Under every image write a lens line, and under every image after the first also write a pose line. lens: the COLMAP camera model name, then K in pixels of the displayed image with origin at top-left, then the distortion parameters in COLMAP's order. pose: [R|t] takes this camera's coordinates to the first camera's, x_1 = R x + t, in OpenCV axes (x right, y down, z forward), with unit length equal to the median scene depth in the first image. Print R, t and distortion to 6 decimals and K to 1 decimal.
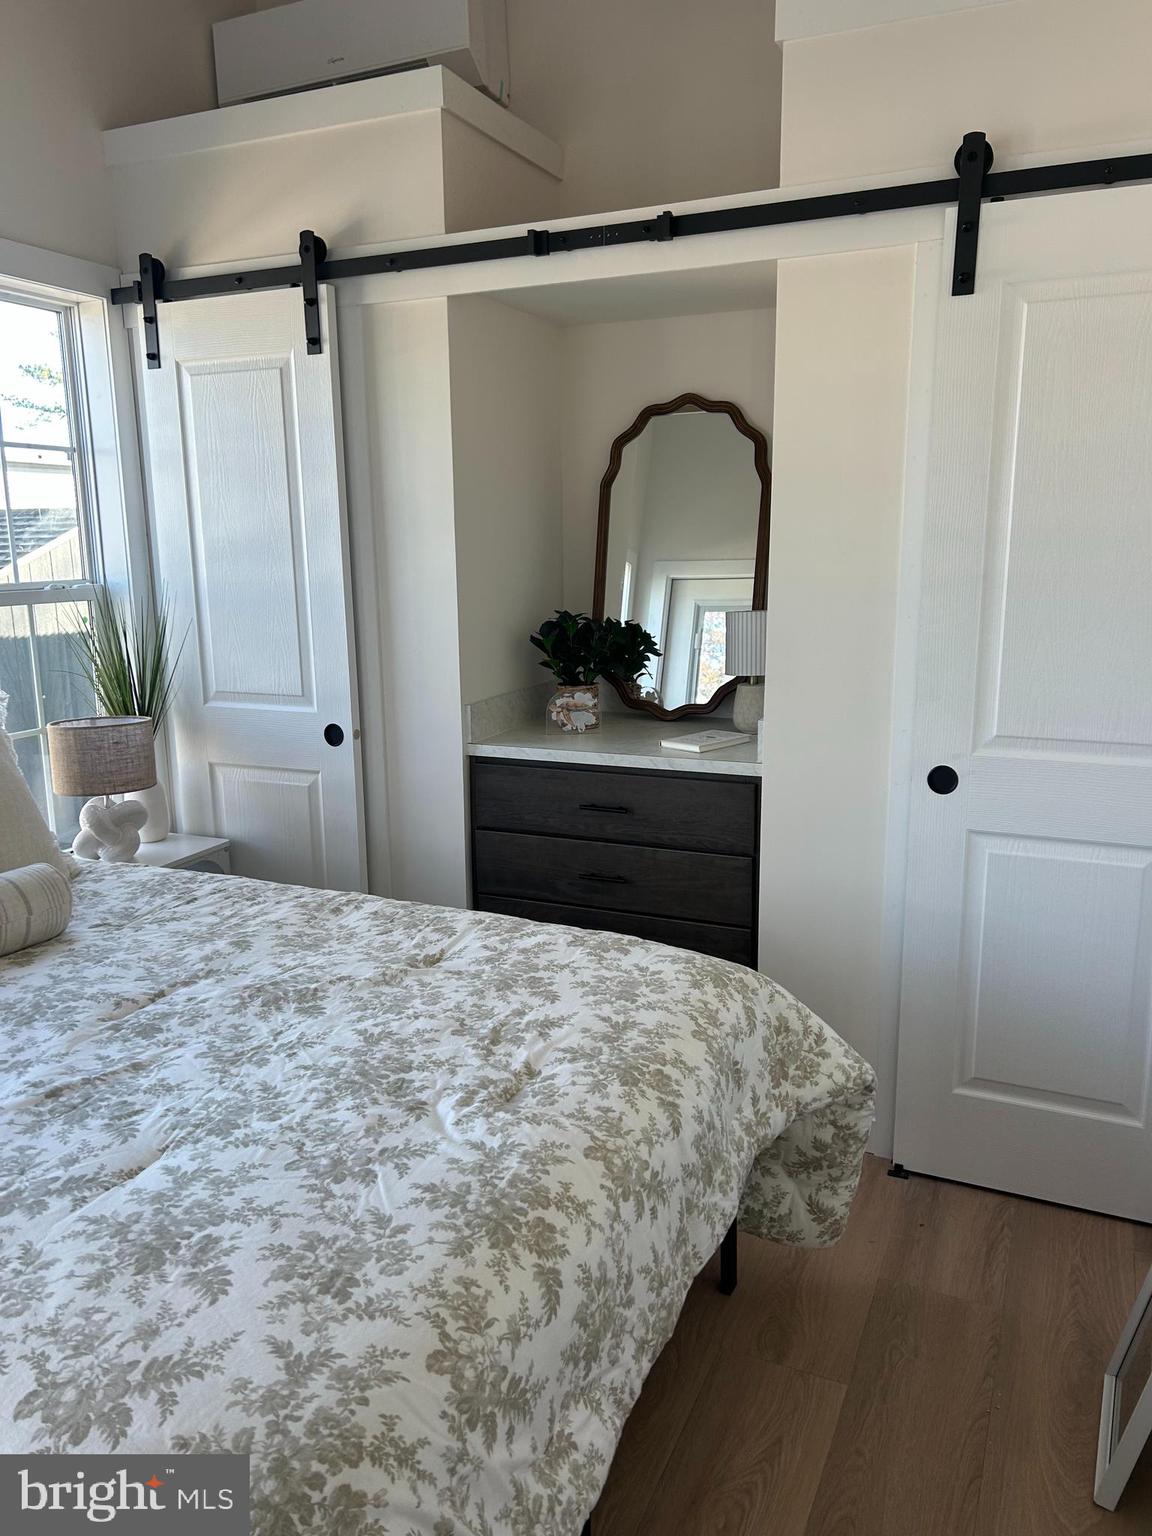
lens RADIAL K [[1158.7, 0, 573.0], [0, 1158.7, 767.7], [0, 0, 1]] dist [0.063518, -0.065900]
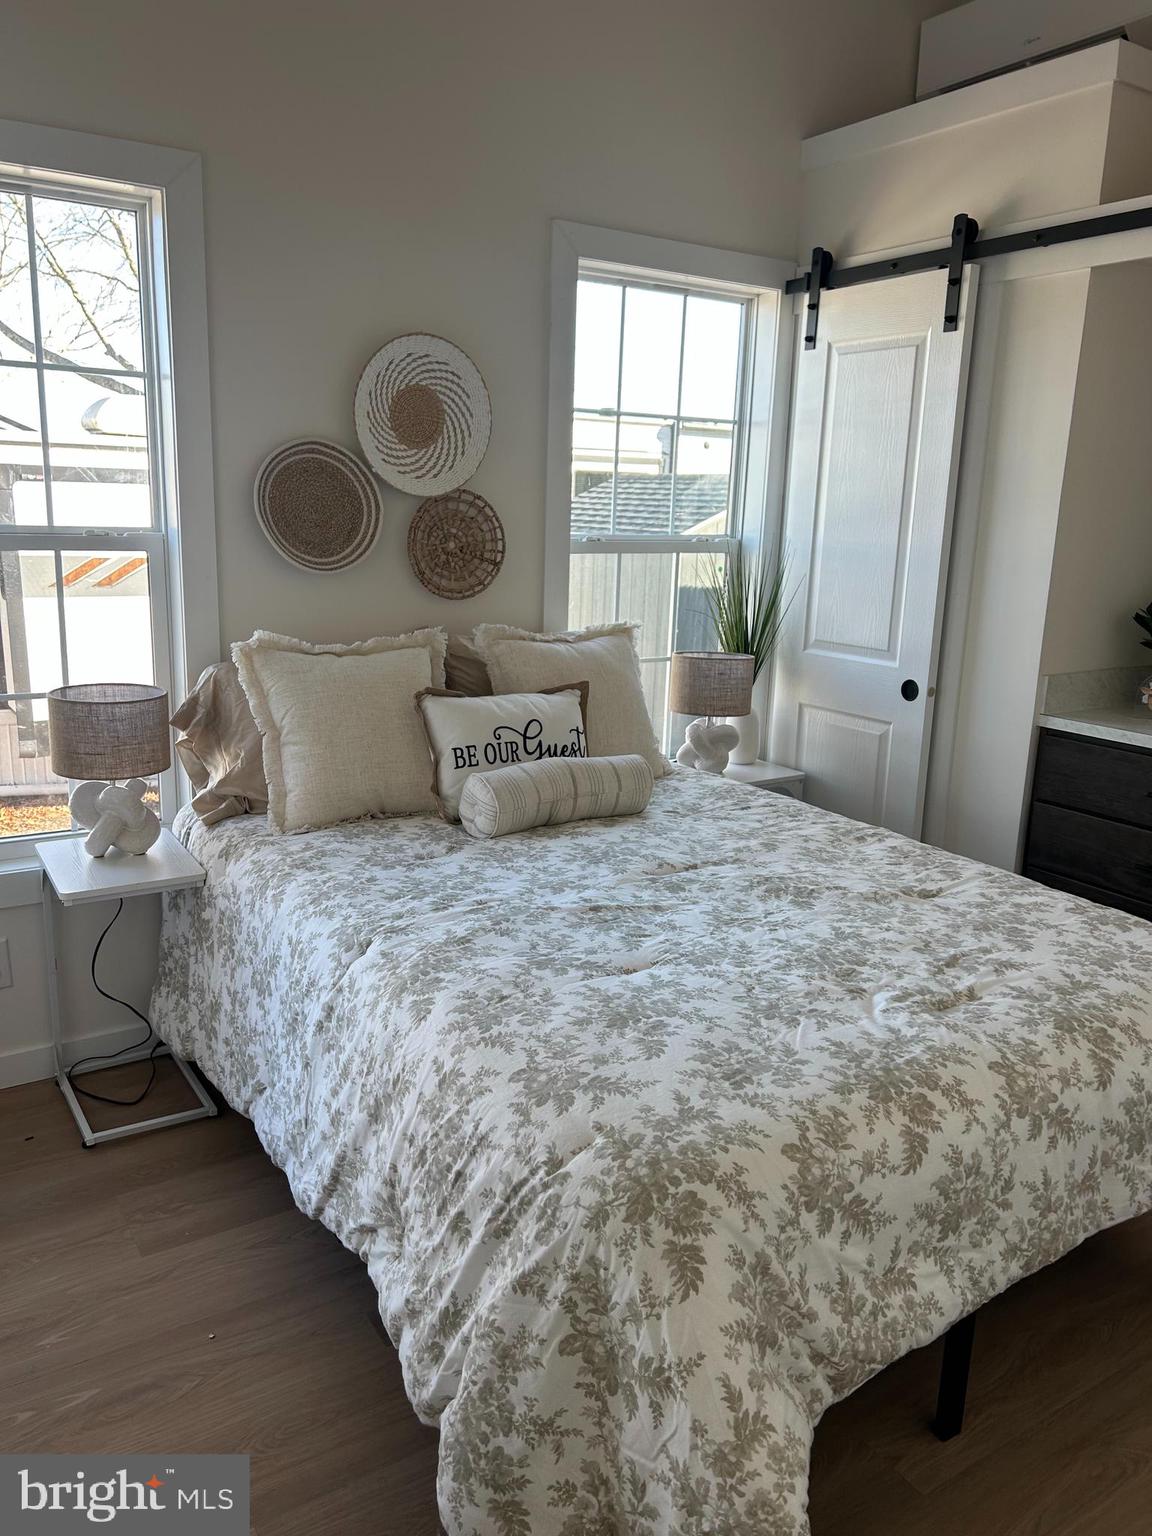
lens RADIAL K [[1158.7, 0, 567.6], [0, 1158.7, 766.4], [0, 0, 1]] dist [0.063518, -0.065900]
pose [[0.840416, 0.159229, -0.518022, 0.150500], [-0.147313, 0.986992, 0.064387, 0.028295], [0.521536, 0.022199, 0.852940, -0.119194]]
